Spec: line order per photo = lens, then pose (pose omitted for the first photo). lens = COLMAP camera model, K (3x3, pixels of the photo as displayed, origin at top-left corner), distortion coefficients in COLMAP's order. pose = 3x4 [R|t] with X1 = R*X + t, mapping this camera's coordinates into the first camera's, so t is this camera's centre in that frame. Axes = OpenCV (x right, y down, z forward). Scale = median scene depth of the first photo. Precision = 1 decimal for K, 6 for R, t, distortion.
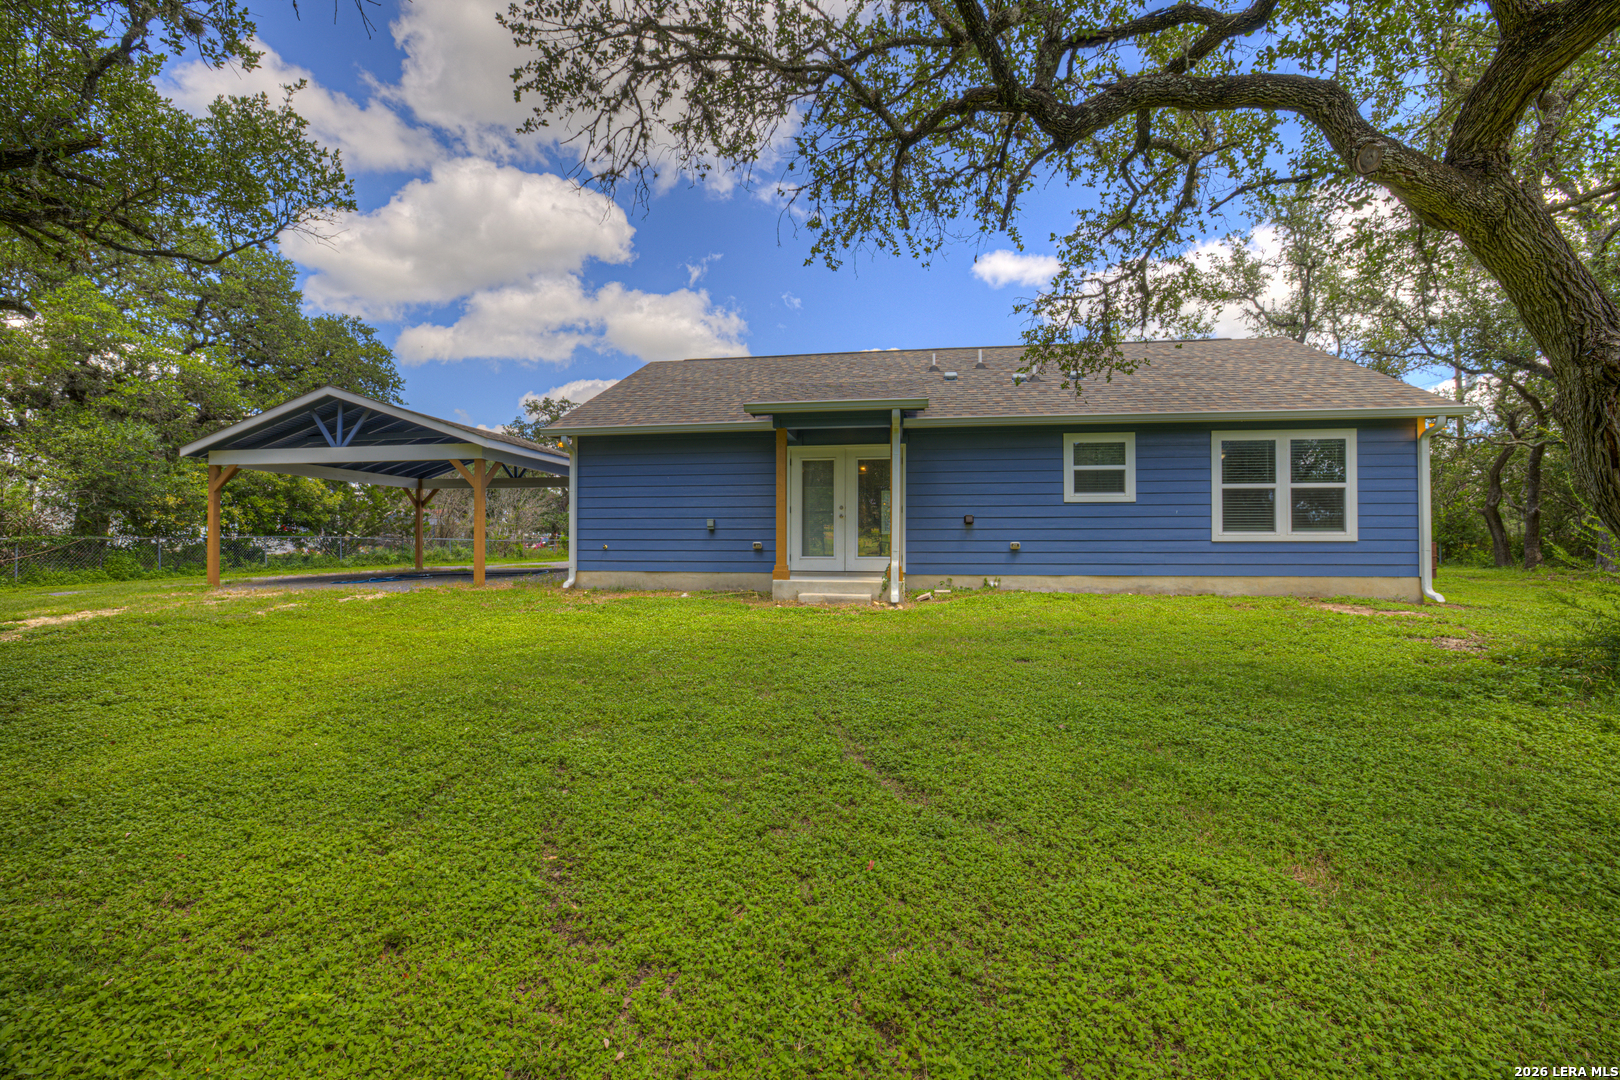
lens RADIAL K [[736.8, 0, 810.0], [0, 736.8, 540.0], [0, 0, 1]] dist [-0.051939, 0.047763]
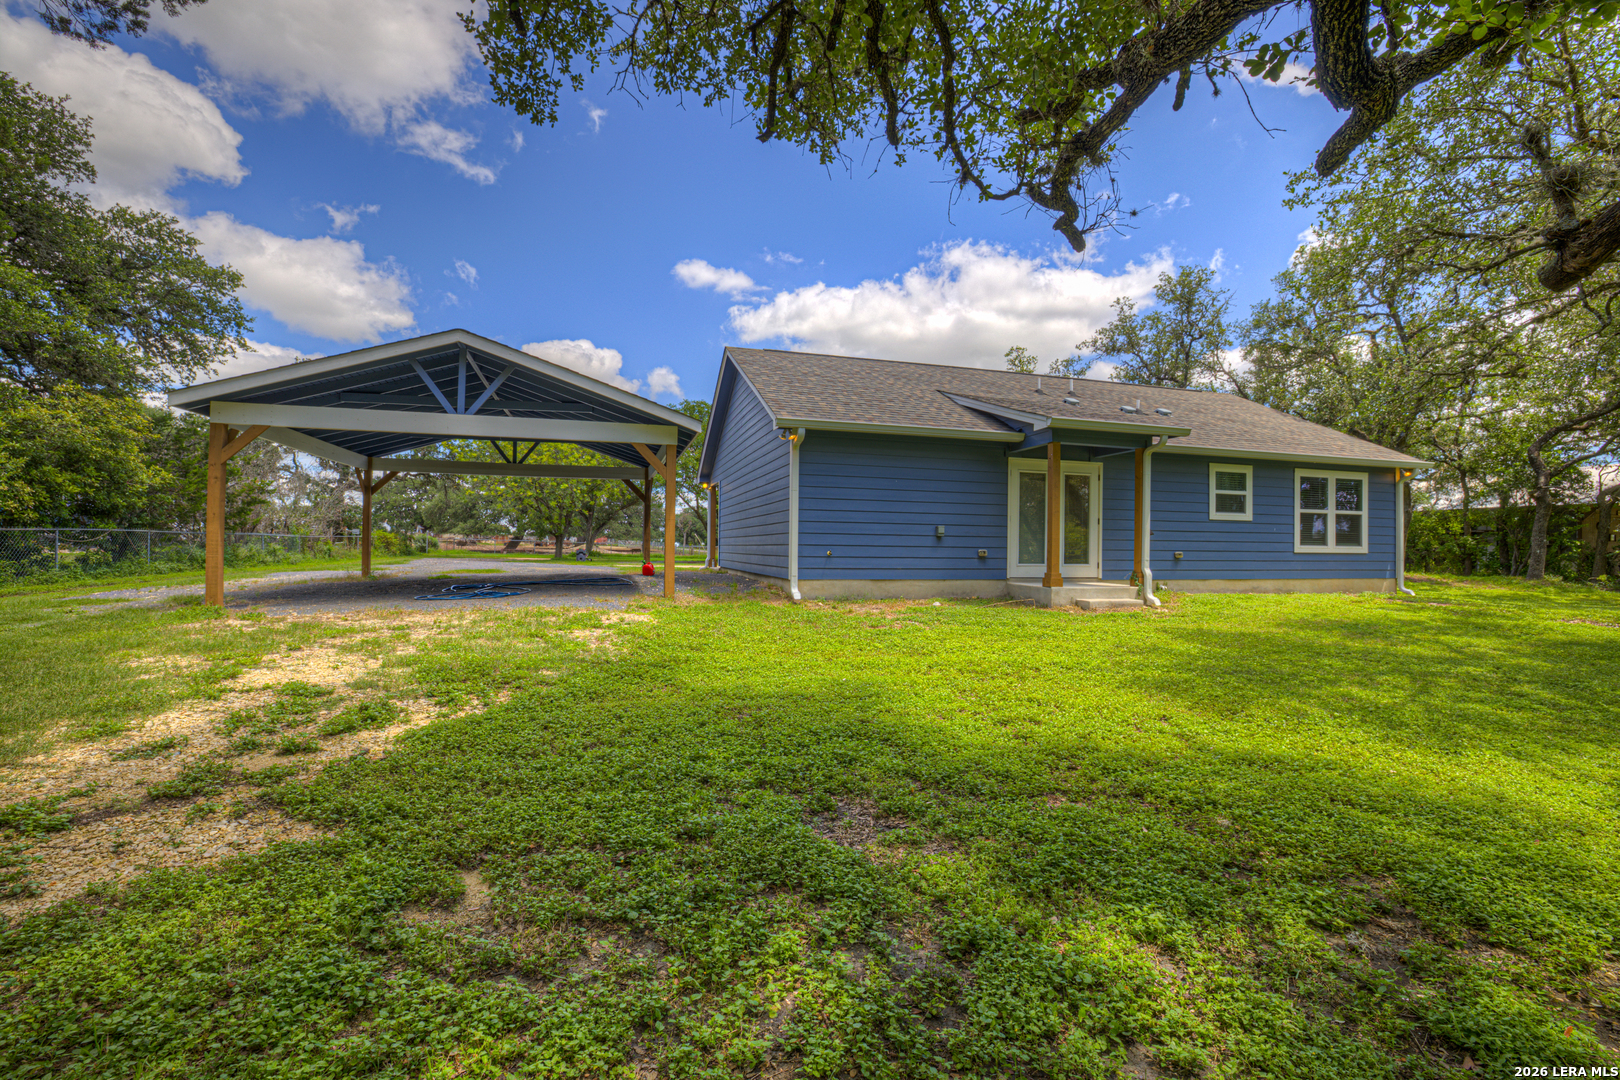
lens RADIAL K [[736.8, 0, 810.0], [0, 736.8, 540.0], [0, 0, 1]] dist [-0.051939, 0.047763]
pose [[0.899471, 0.014937, 0.436725, -0.778504], [-0.014932, 0.999883, -0.003445, -0.003617], [-0.436725, -0.003422, 0.899589, 0.203415]]
